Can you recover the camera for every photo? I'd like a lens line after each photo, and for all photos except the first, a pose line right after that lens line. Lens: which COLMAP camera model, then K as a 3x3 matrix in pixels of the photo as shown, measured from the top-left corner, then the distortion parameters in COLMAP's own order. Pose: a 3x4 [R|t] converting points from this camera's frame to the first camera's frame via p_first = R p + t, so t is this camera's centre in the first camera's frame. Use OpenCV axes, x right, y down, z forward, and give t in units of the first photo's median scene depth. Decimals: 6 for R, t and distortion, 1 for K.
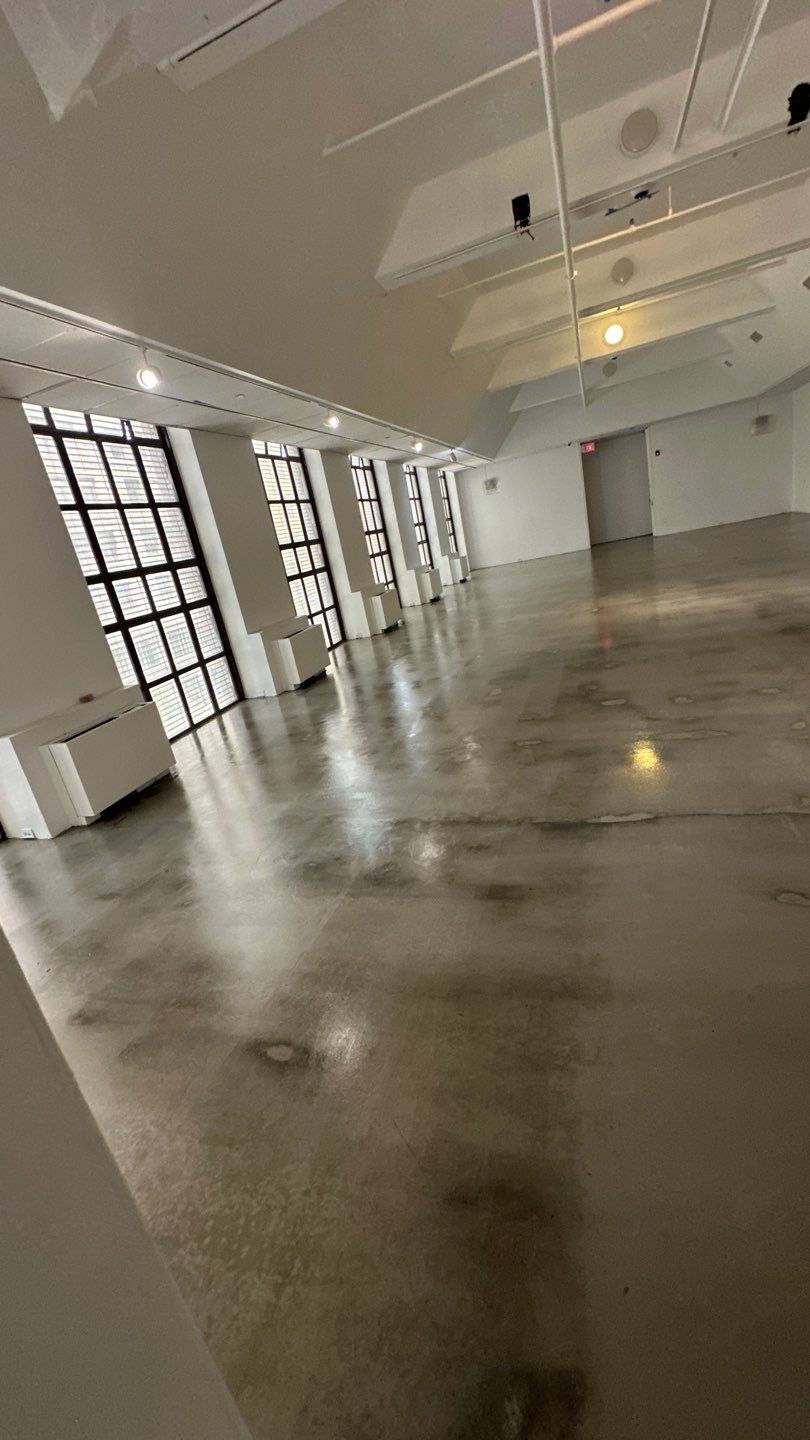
lens RADIAL K [[570.0, 0, 405.0], [0, 570.0, 720.0], [0, 0, 1]] dist [-0.000117, 0.000069]
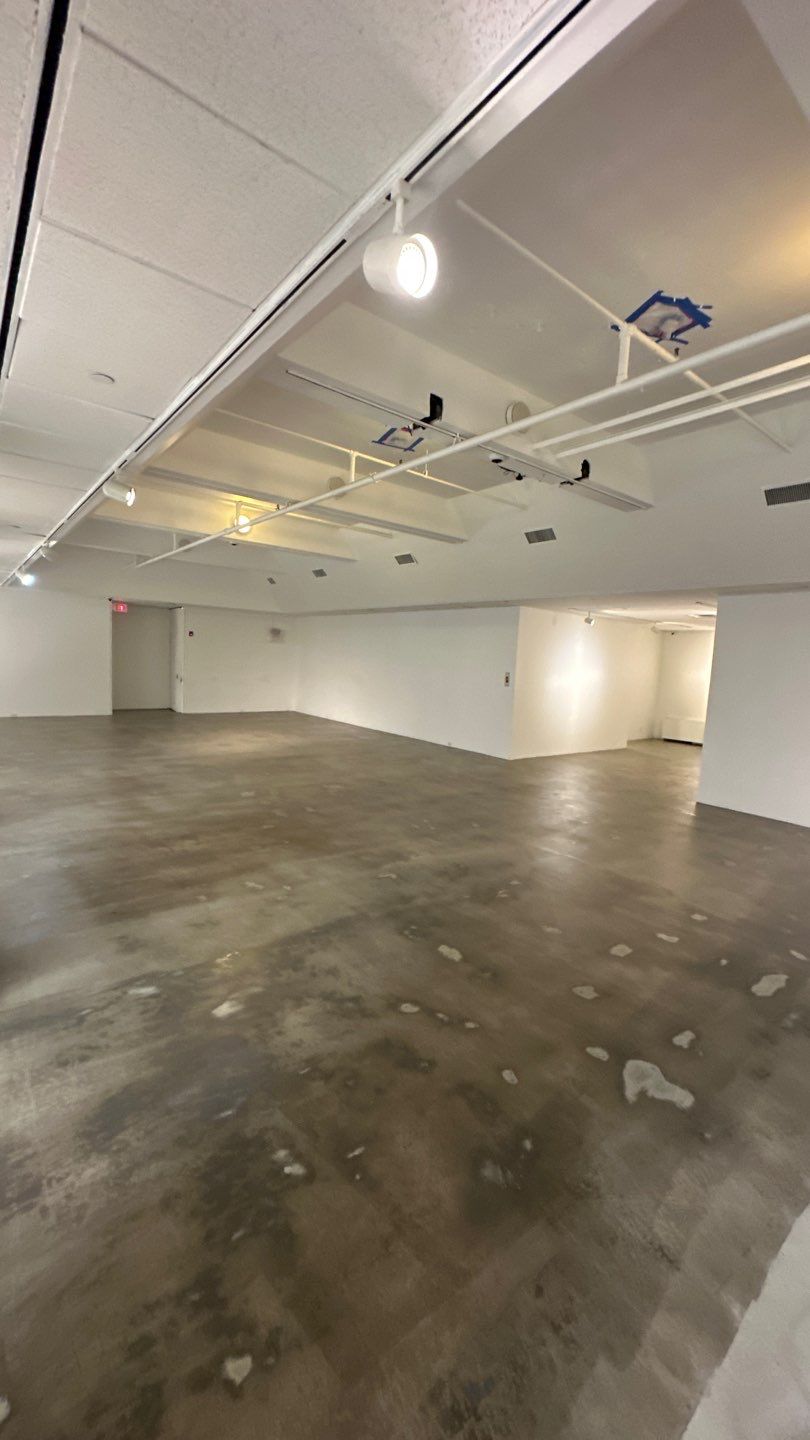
lens RADIAL K [[570.0, 0, 405.0], [0, 570.0, 720.0], [0, 0, 1]] dist [-0.000117, 0.000069]
pose [[0.534450, 0.129467, 0.835226, -0.209958], [0.108226, 0.969581, -0.219545, -0.078222], [-0.838243, 0.207729, 0.504180, 0.265661]]
